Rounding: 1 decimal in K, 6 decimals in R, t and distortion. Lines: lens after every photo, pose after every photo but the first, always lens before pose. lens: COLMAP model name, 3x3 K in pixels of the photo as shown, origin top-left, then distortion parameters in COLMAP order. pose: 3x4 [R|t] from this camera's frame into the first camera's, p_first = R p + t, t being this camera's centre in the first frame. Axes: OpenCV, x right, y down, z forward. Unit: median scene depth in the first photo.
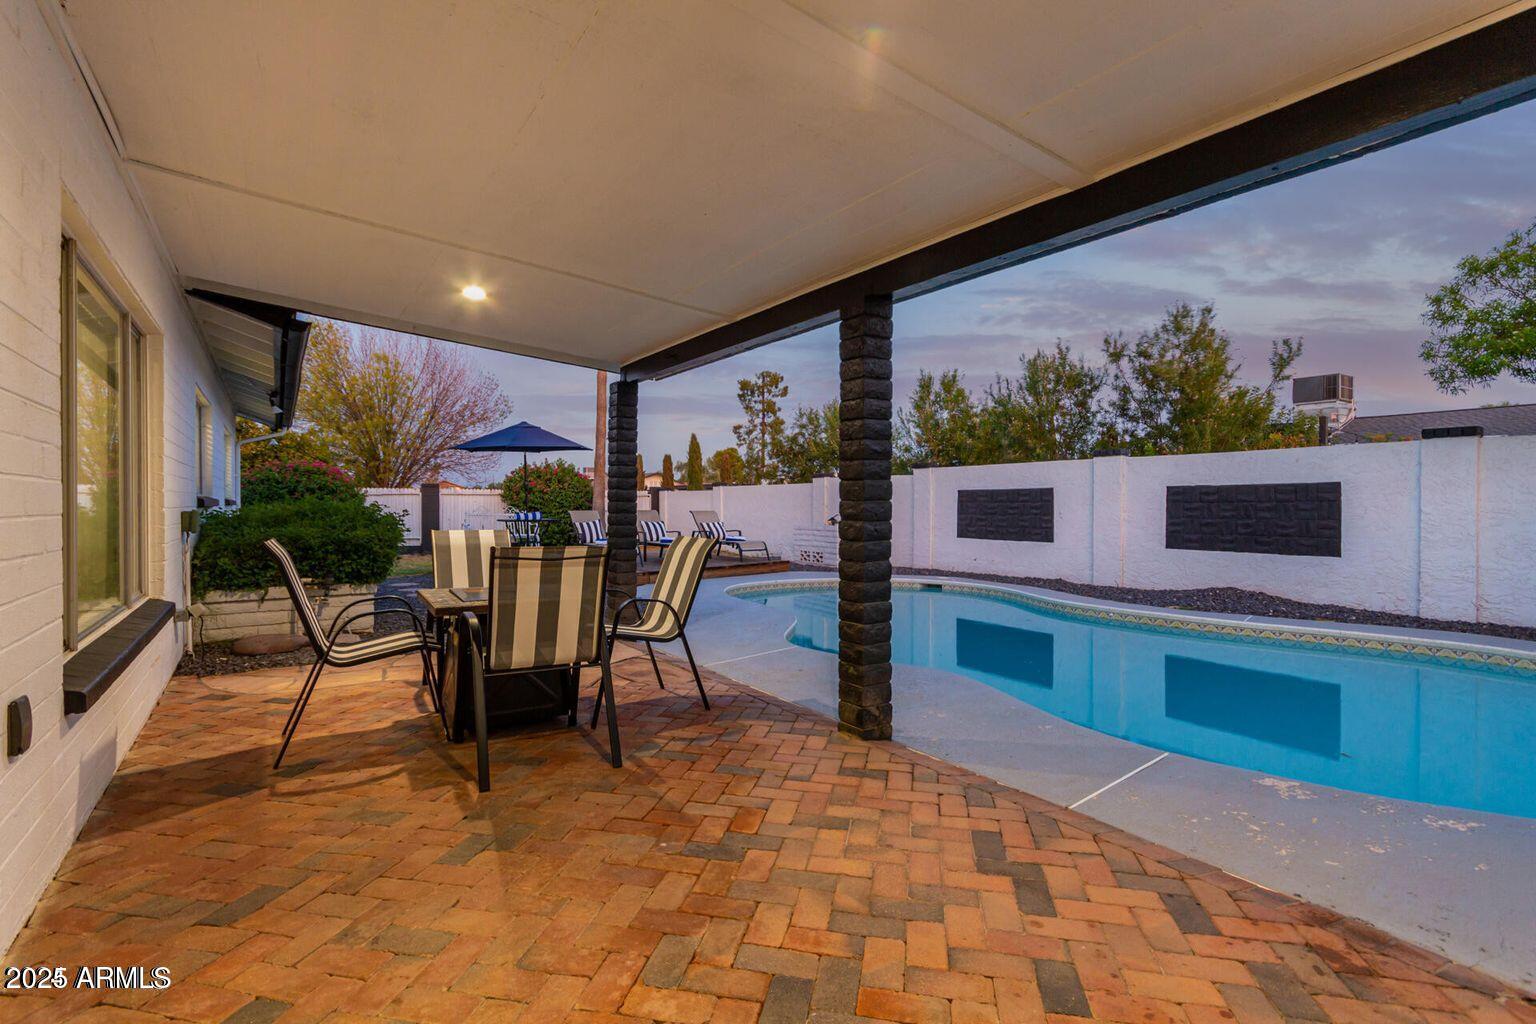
lens RADIAL K [[705.1, 0, 835.2], [0, 705.1, 514.2], [0, 0, 1]] dist [0.000565, -0.000011]
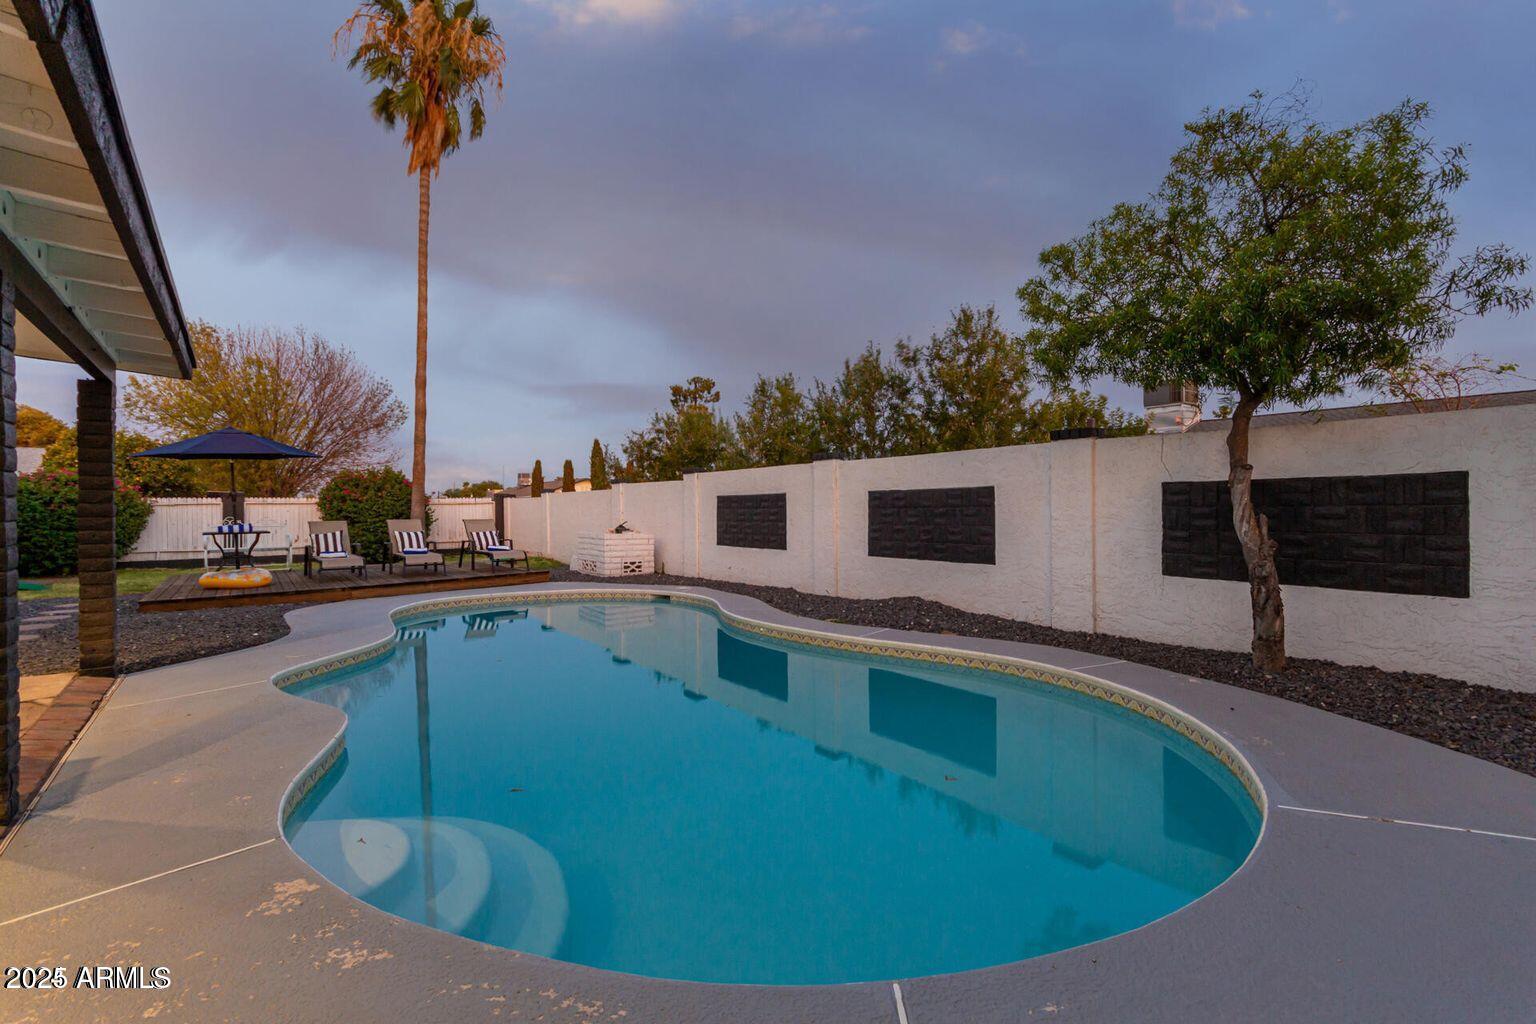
lens RADIAL K [[683.5, 0, 845.5], [0, 683.5, 506.4], [0, 0, 1]] dist [-0.001448, -0.000111]
pose [[0.998545, -0.009839, 0.053023, 0.340532], [0.010588, 0.999848, -0.013861, -0.005471], [-0.052878, 0.014402, 0.998497, 0.060808]]
